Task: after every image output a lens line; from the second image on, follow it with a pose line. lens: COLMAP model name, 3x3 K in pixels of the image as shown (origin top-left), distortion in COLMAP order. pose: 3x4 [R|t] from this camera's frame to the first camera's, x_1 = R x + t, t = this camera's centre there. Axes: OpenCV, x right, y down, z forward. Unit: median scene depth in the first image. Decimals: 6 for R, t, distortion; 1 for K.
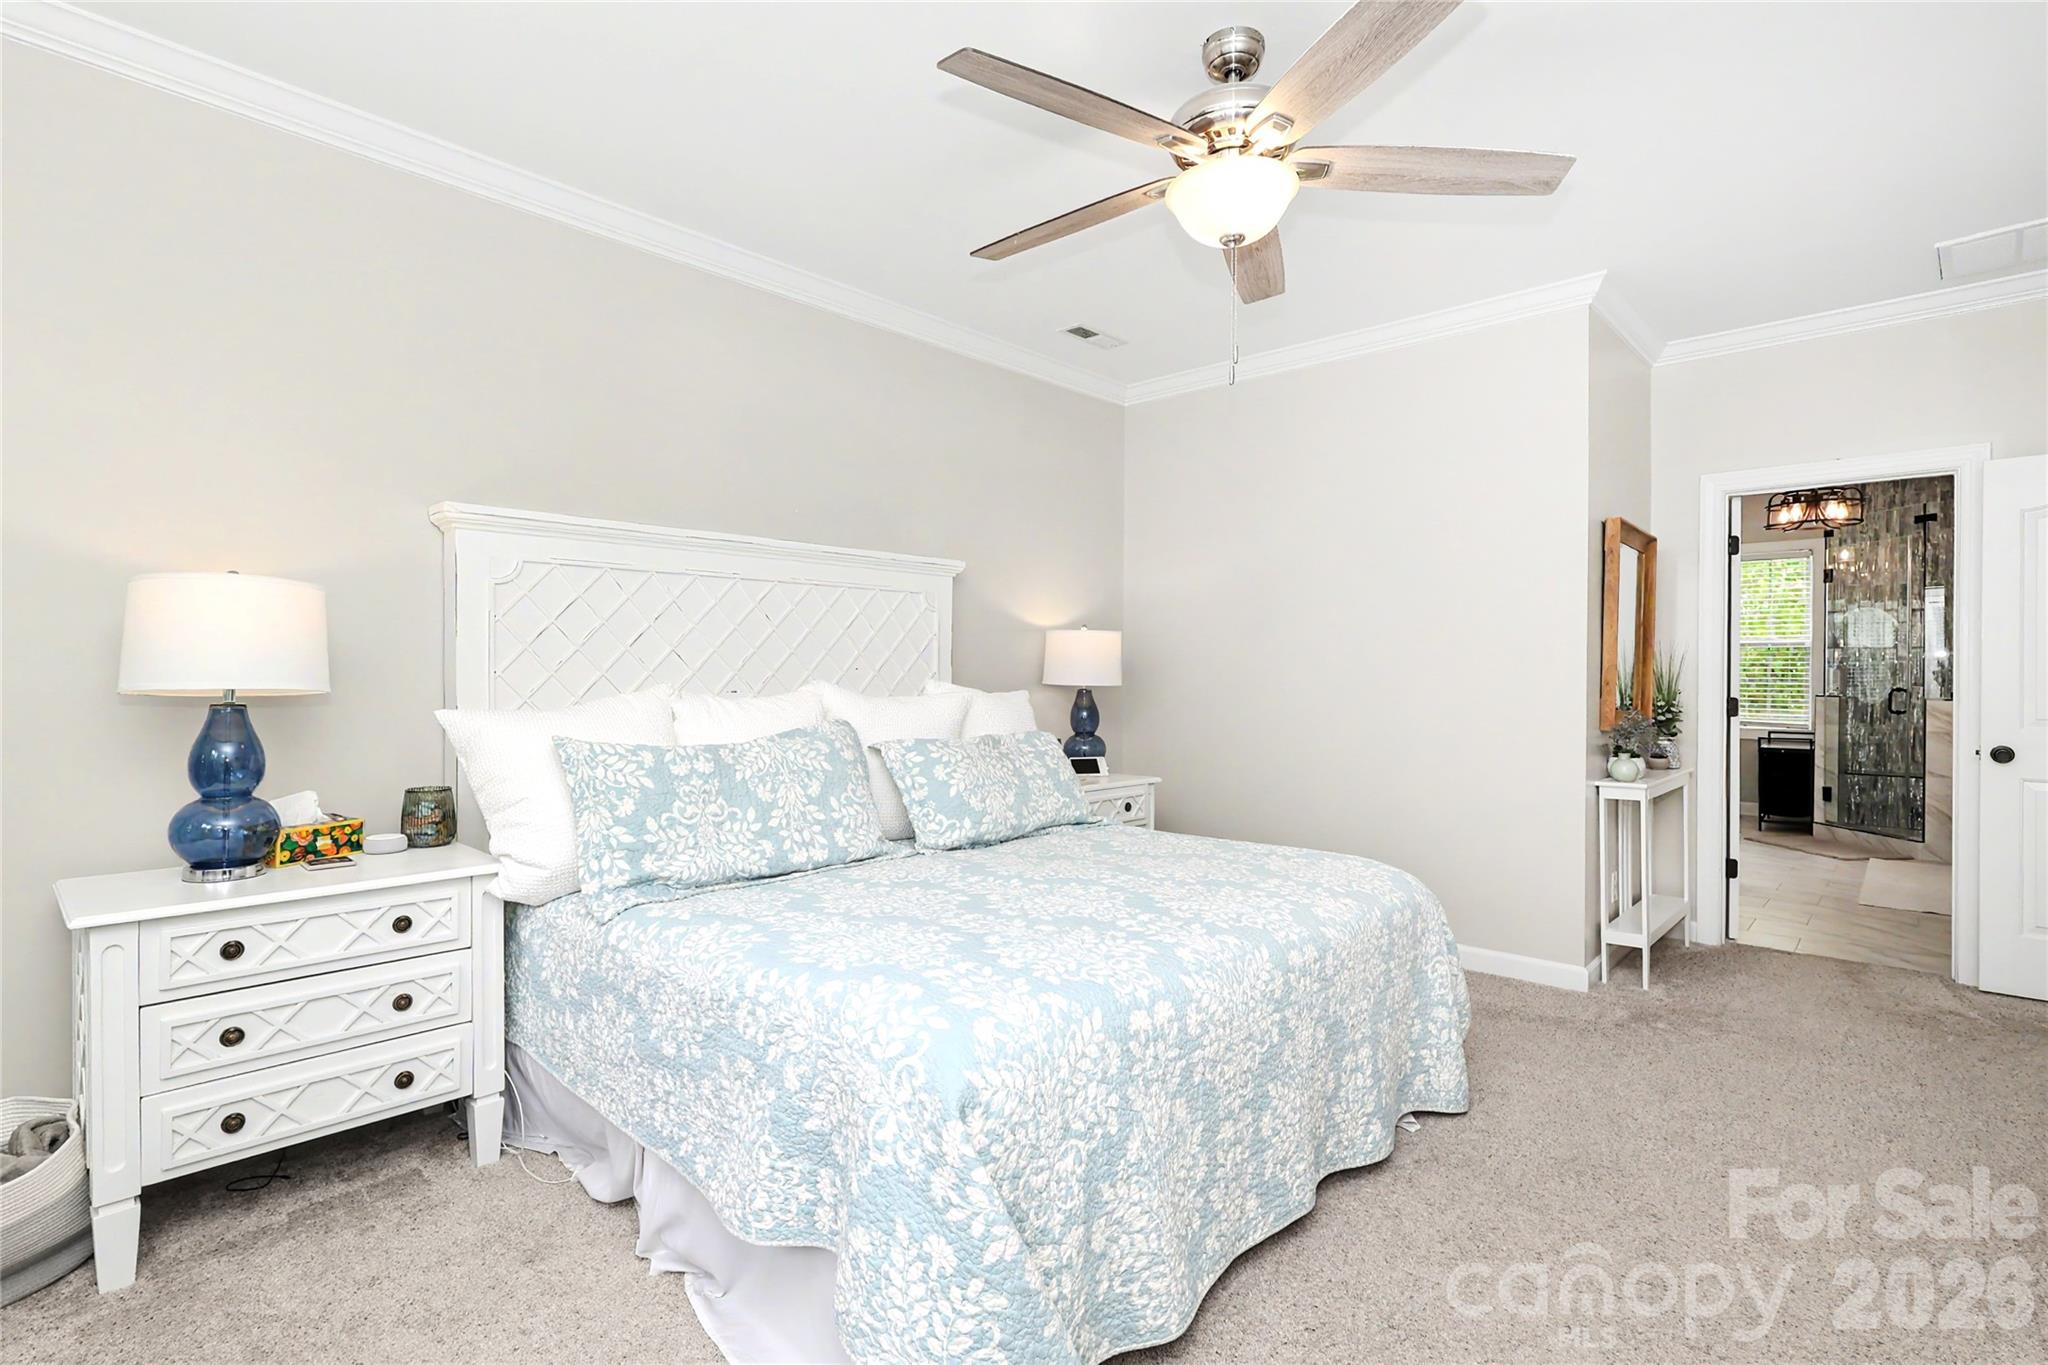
lens RADIAL K [[1027.4, 0, 1024.0], [0, 1027.4, 682.5], [0, 0, 1]] dist [0.002710, 0.000679]
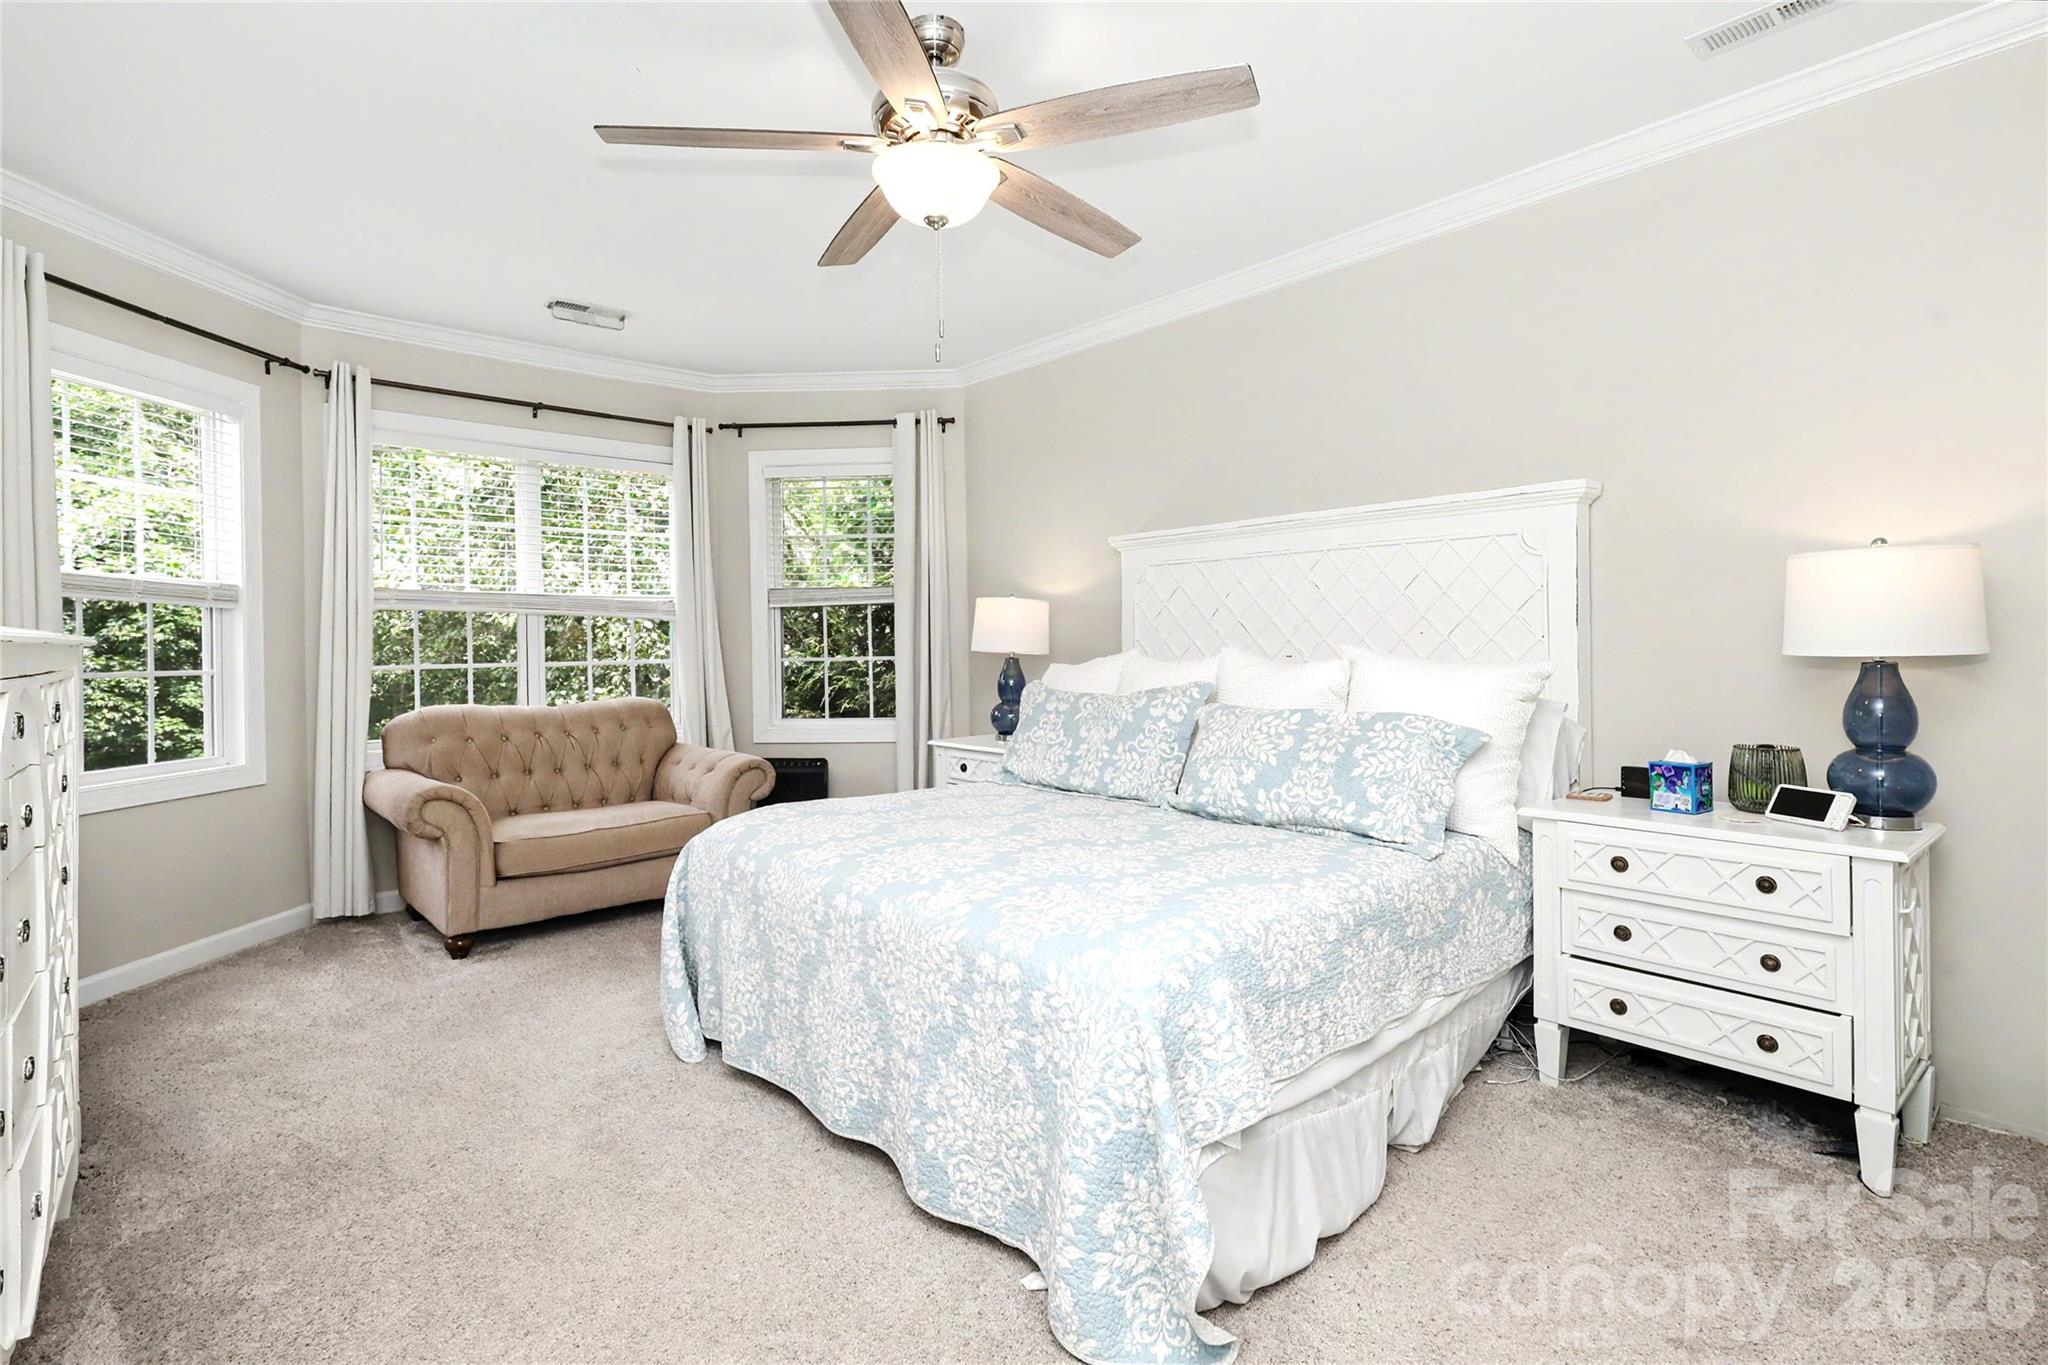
lens RADIAL K [[972.2, 0, 1024.0], [0, 972.2, 682.5], [0, 0, 1]] dist [0.002050, 0.000441]
pose [[-0.100754, 0.045557, -0.993868, 0.597182], [0.006904, 0.998959, 0.045091, -0.008705], [0.994887, -0.002318, -0.100964, 0.610651]]
